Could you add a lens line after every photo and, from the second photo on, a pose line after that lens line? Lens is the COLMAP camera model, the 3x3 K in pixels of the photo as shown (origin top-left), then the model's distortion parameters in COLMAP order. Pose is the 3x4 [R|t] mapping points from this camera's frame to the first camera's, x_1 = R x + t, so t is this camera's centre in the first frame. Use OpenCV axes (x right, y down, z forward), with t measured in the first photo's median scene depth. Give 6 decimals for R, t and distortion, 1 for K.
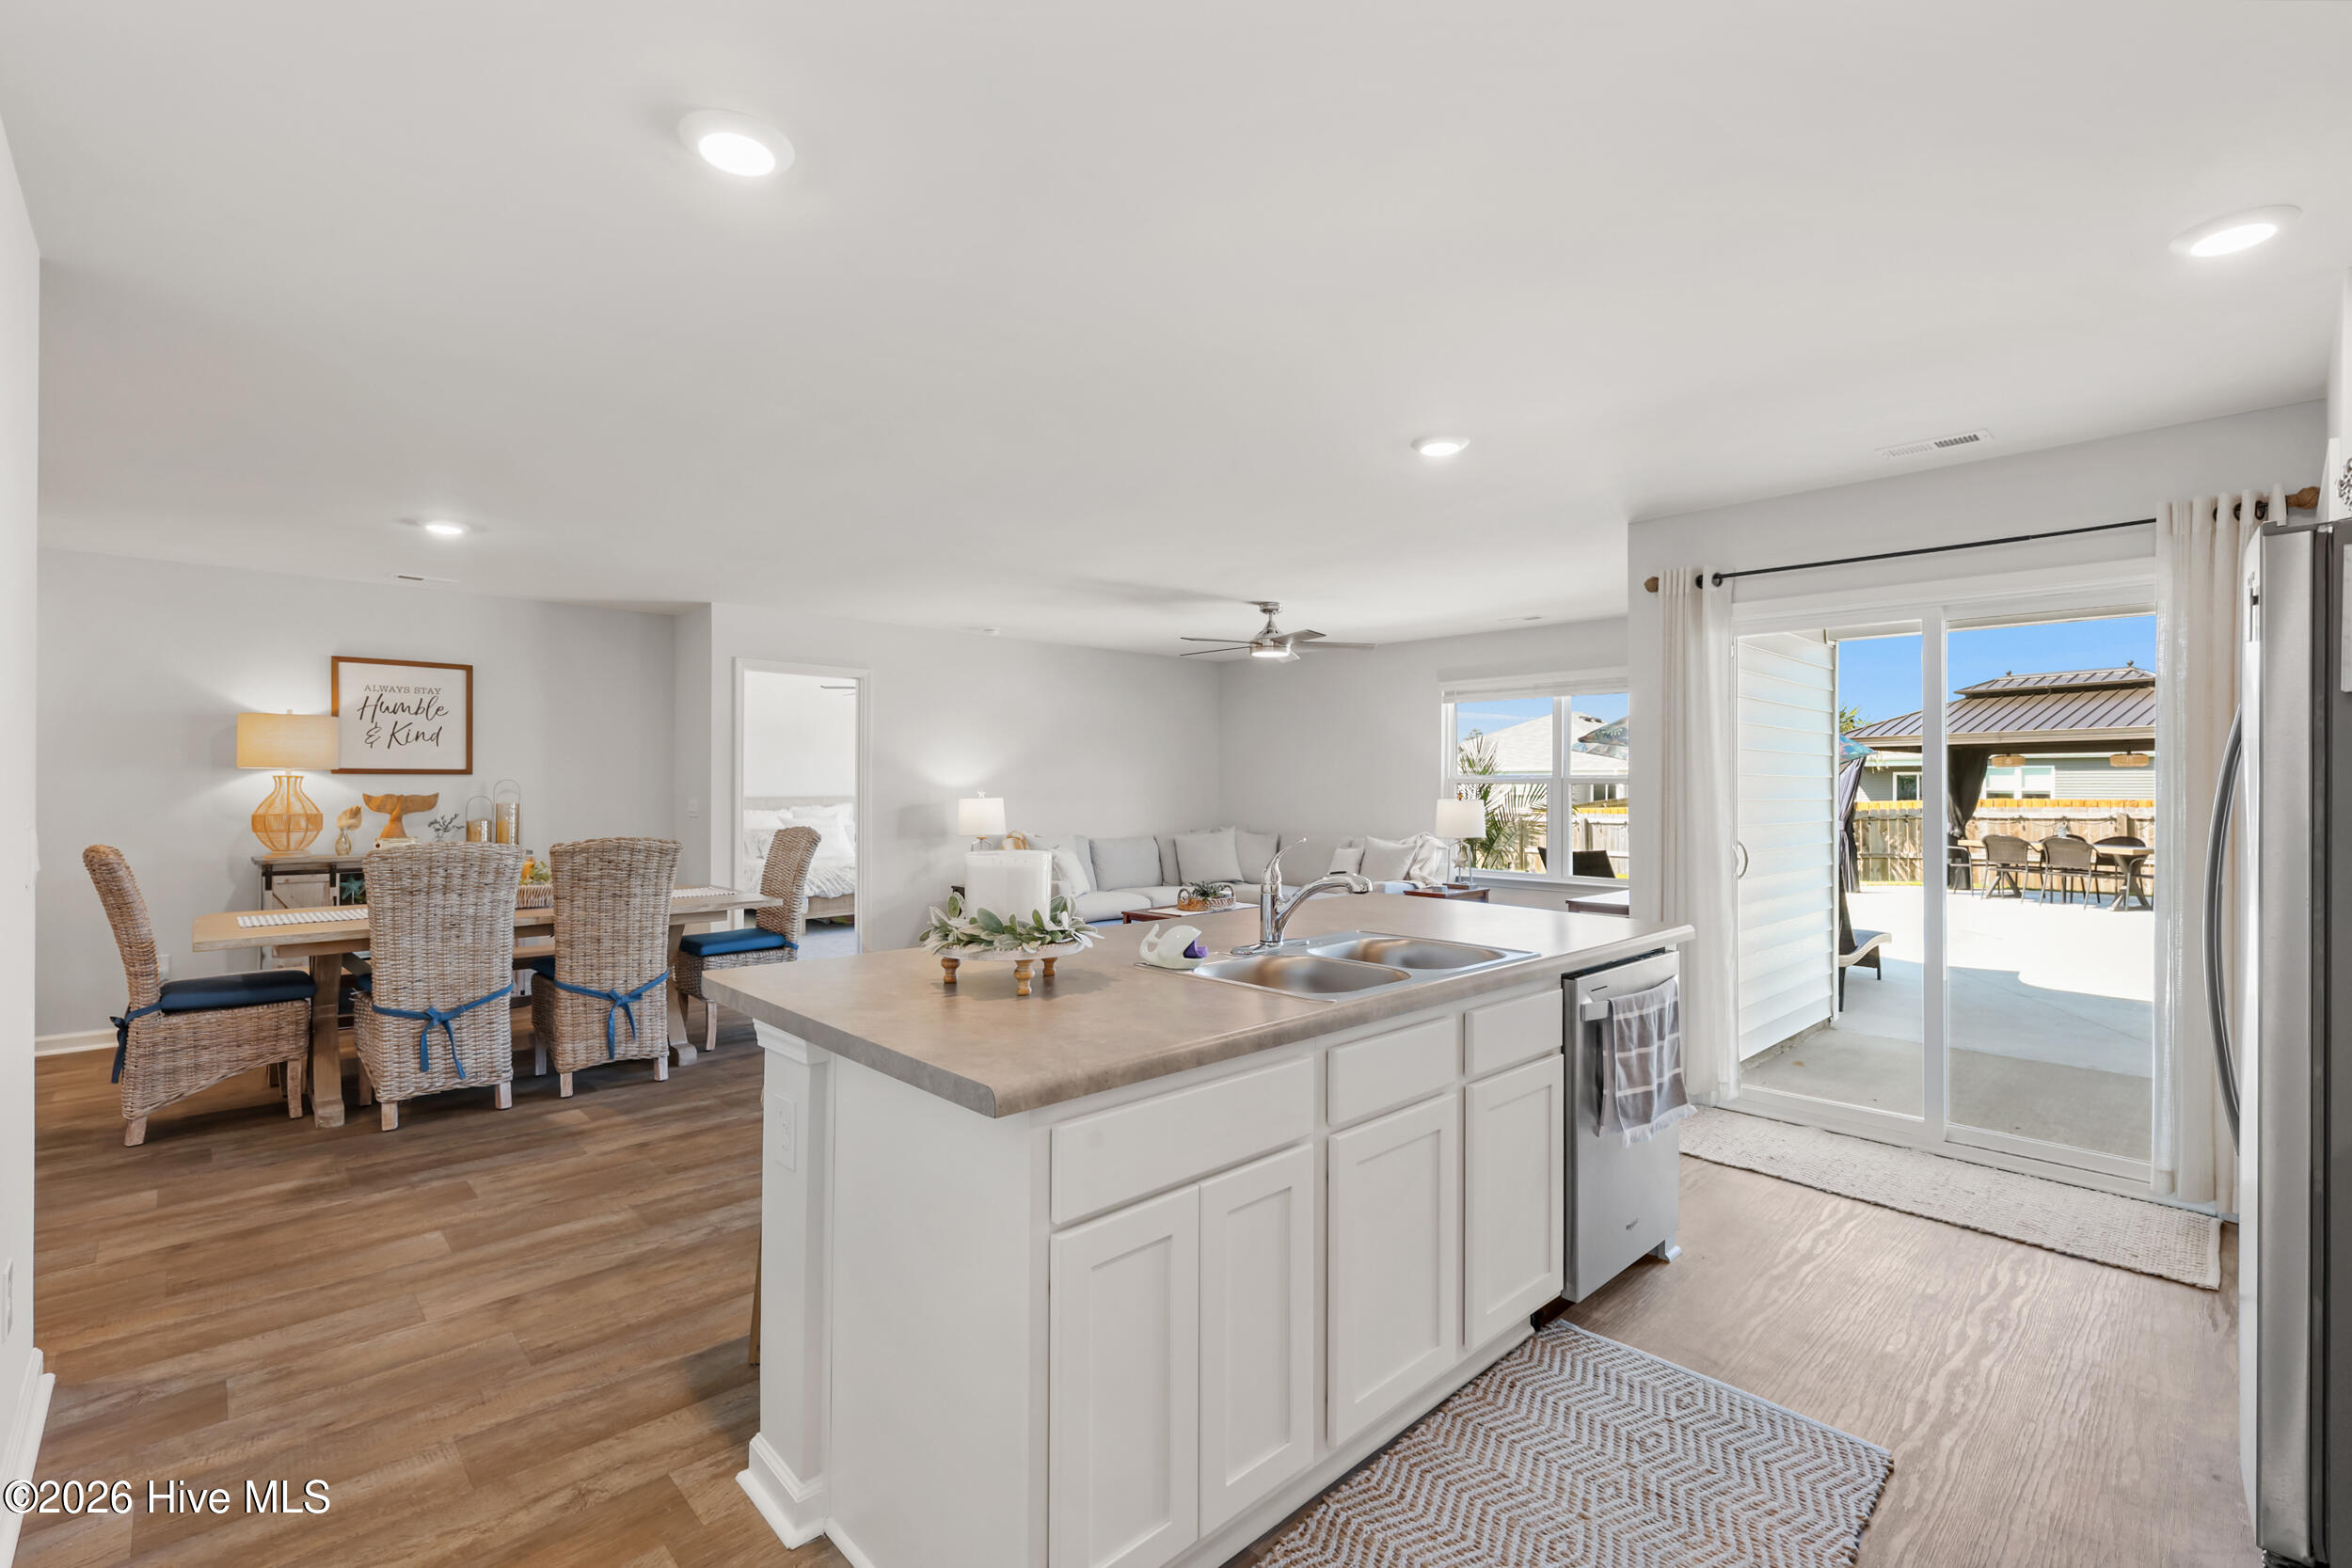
lens RADIAL K [[1042.3, 0, 1184.8], [0, 1042.3, 780.4], [0, 0, 1]] dist [0.000633, 0.005559]
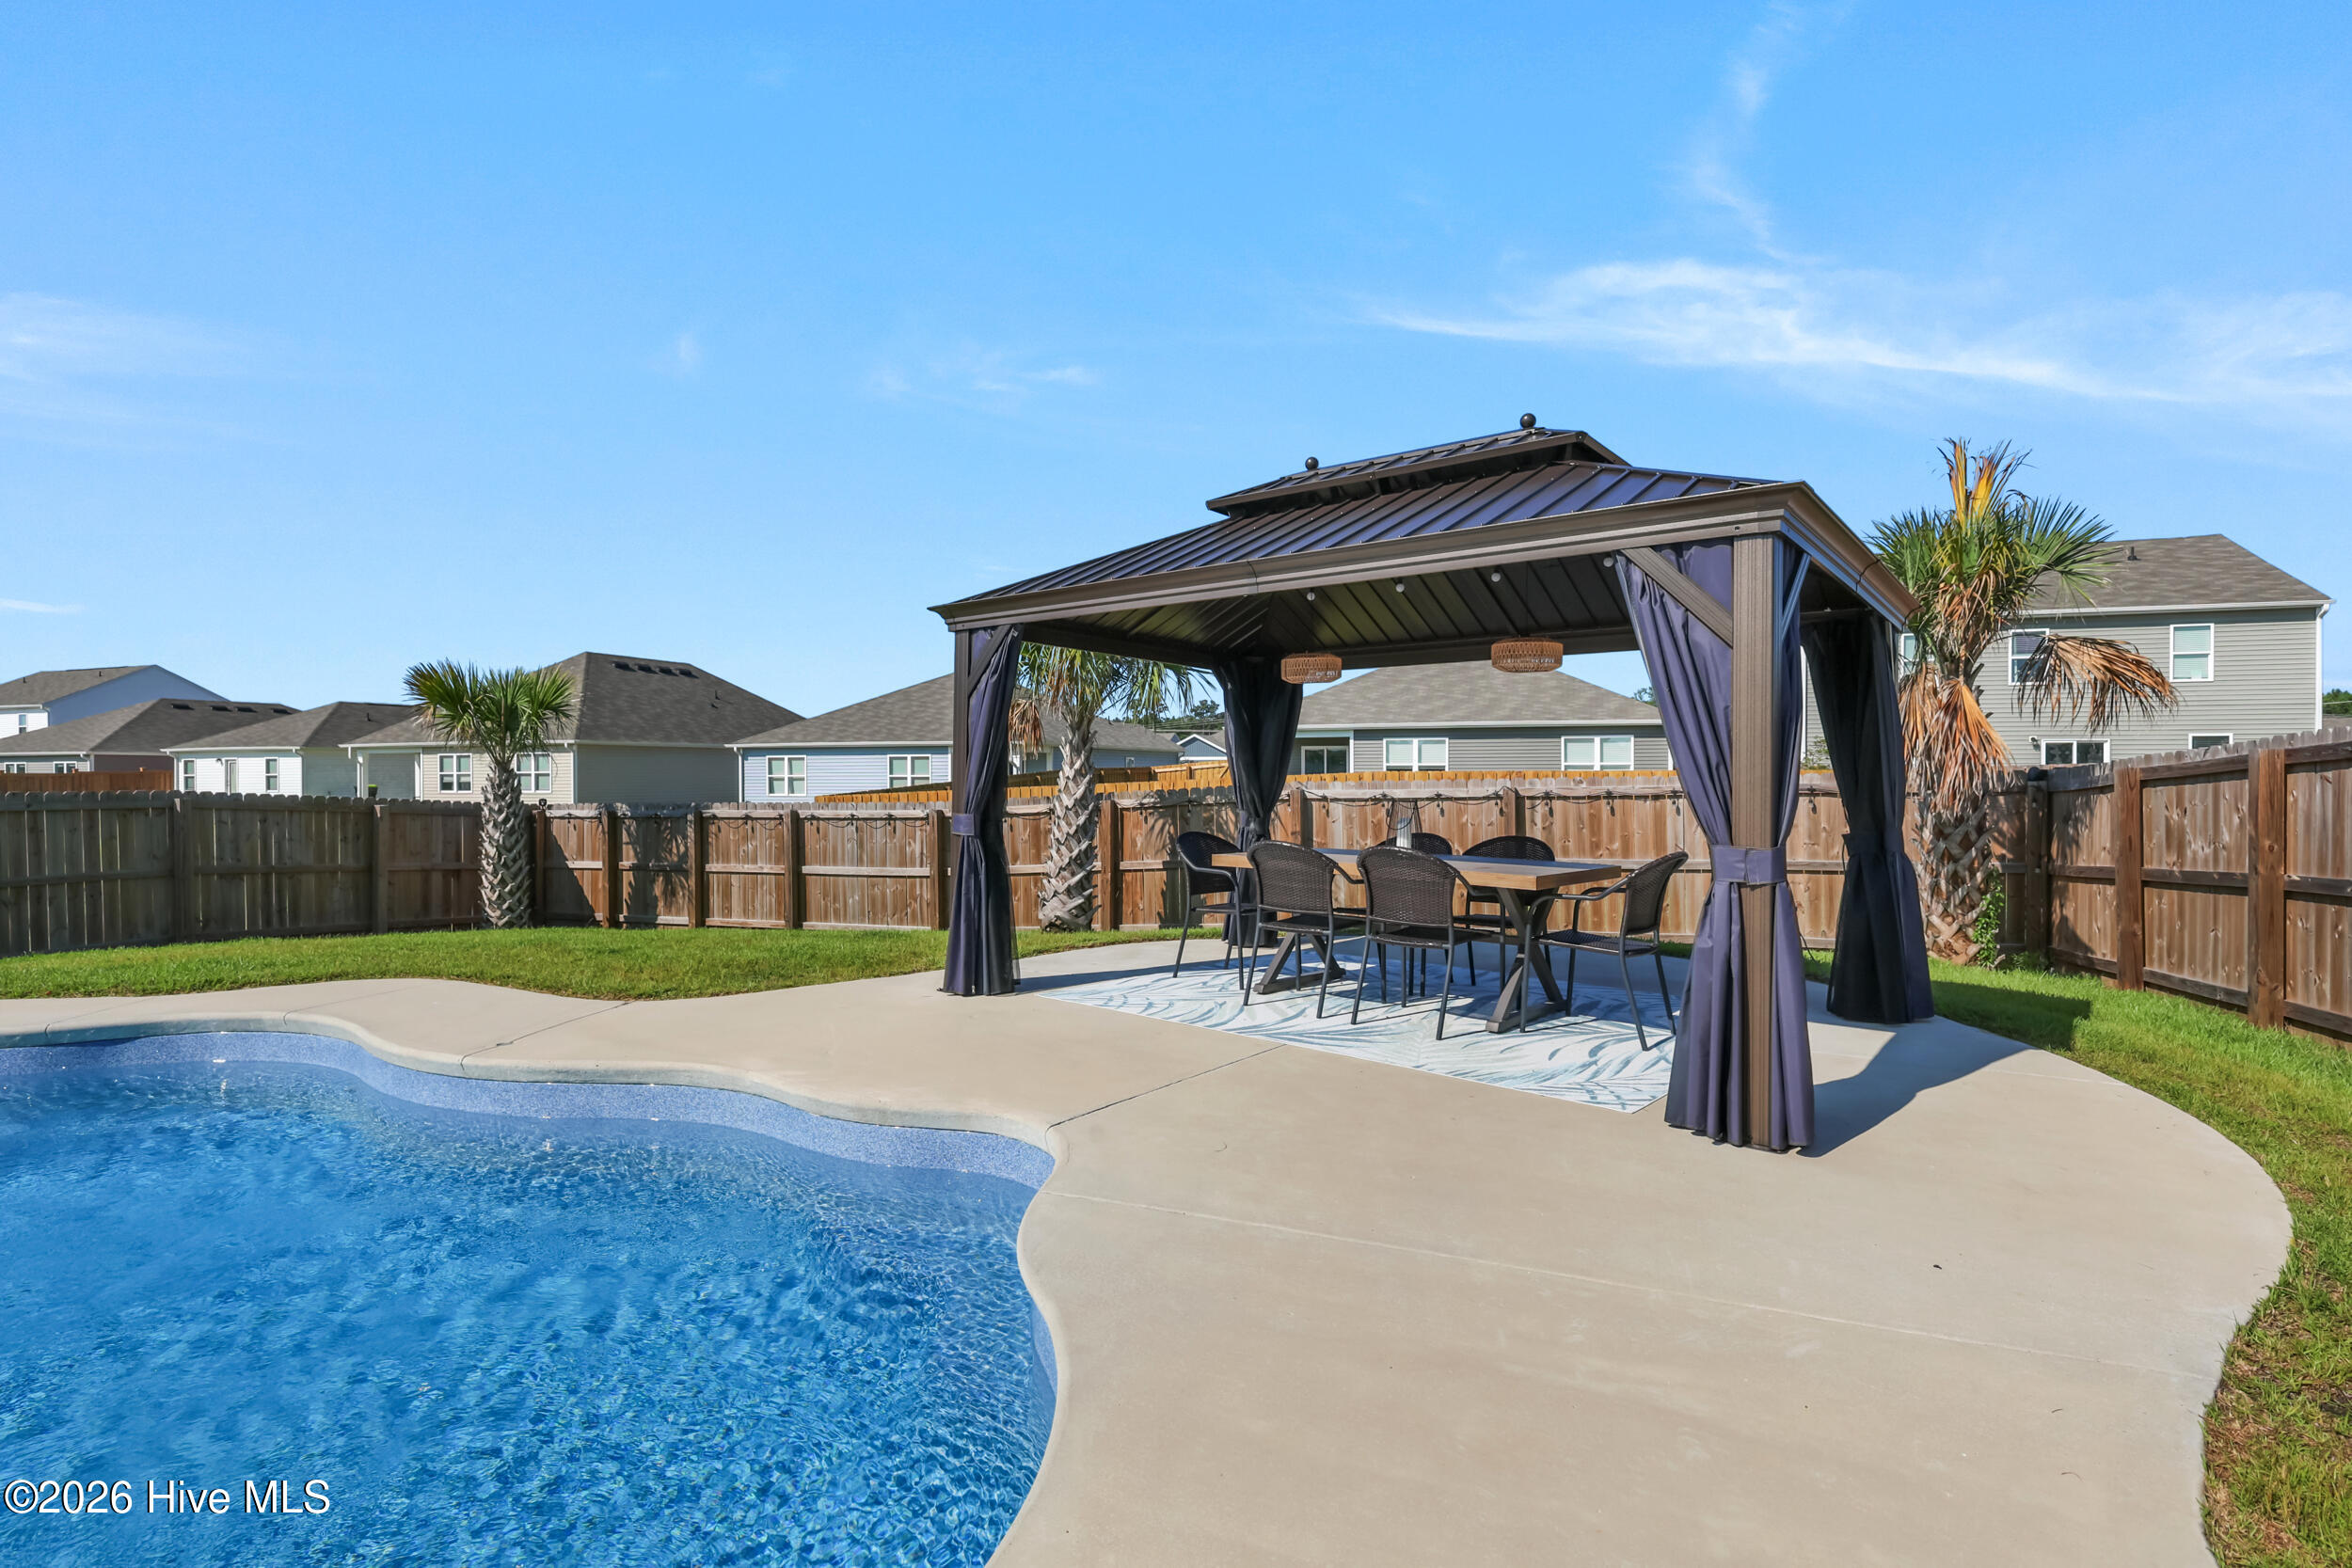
lens RADIAL K [[1131.8, 0, 1184.0], [0, 1131.8, 780.2], [0, 0, 1]] dist [0.004763, -0.000503]
pose [[0.898881, -0.011297, 0.438047, 1.493340], [0.006483, 0.999901, 0.012485, 0.061225], [-0.438145, -0.008382, 0.898865, 1.679783]]
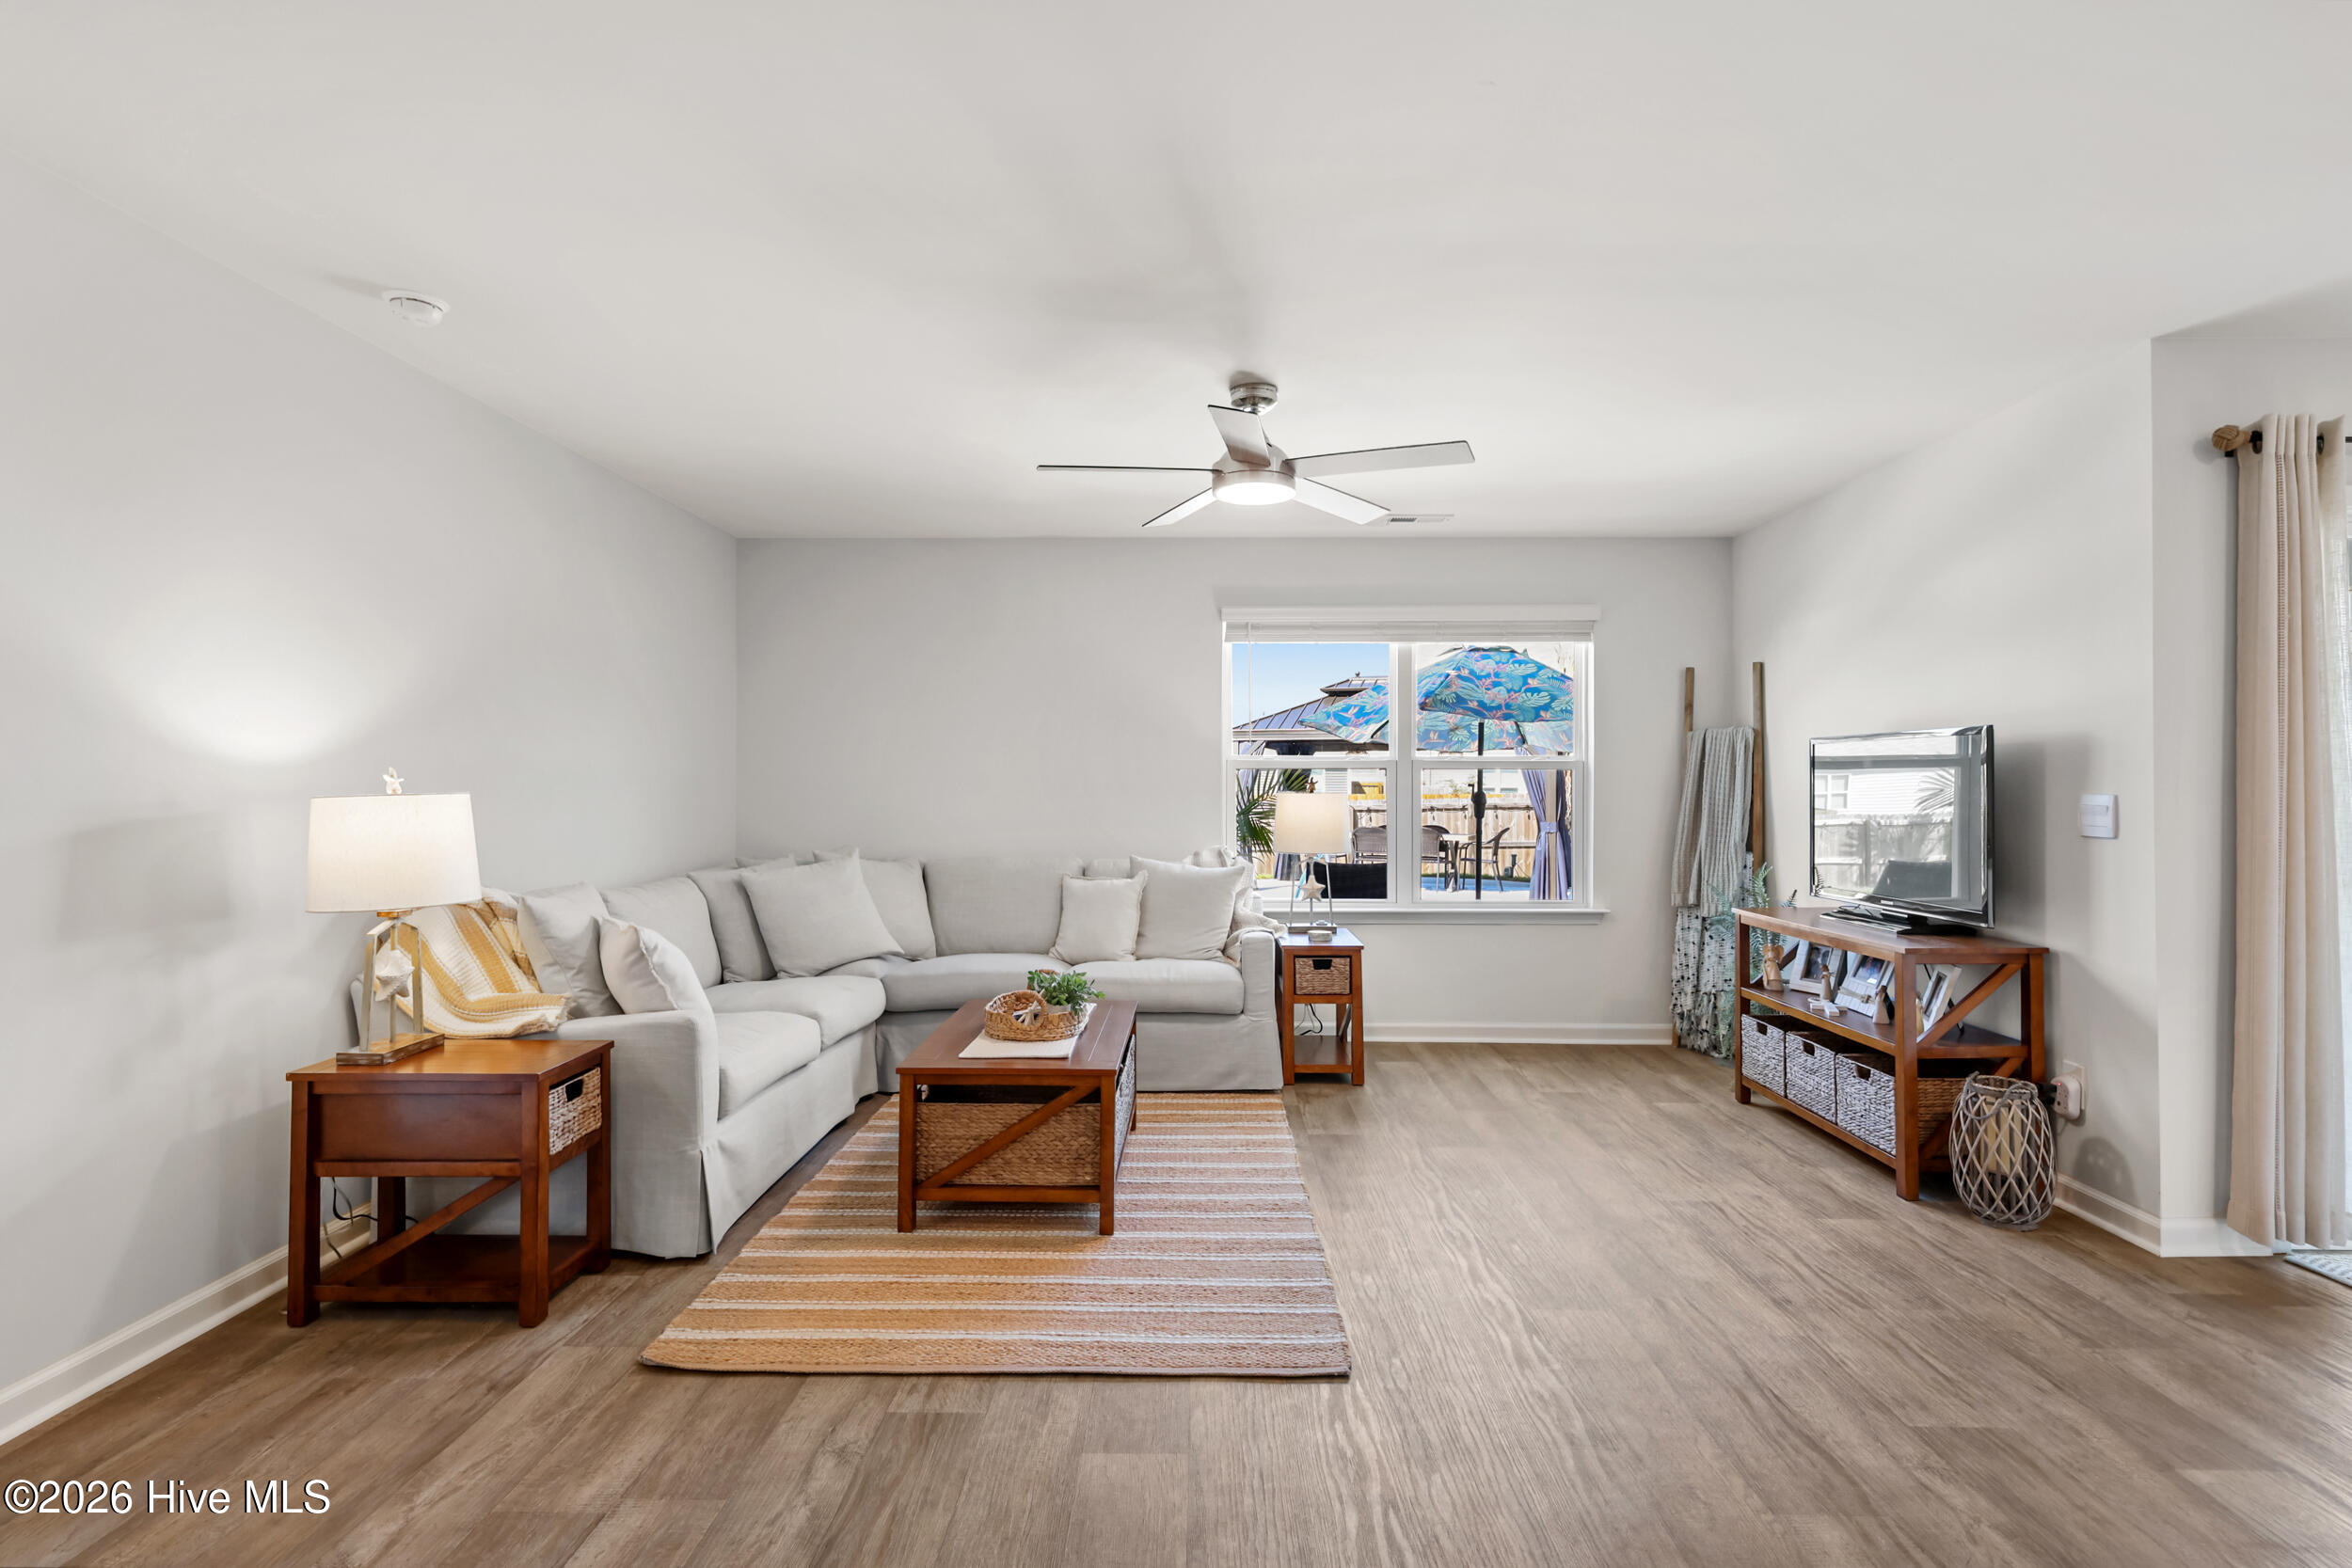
lens RADIAL K [[1131.8, 0, 1184.0], [0, 1131.8, 780.2], [0, 0, 1]] dist [0.004763, -0.000503]
pose [[0.702391, 0.001186, 0.711790, -0.429765], [-0.001277, 0.999999, -0.000406, 0.018778], [-0.711790, -0.000624, 0.702392, 0.875067]]
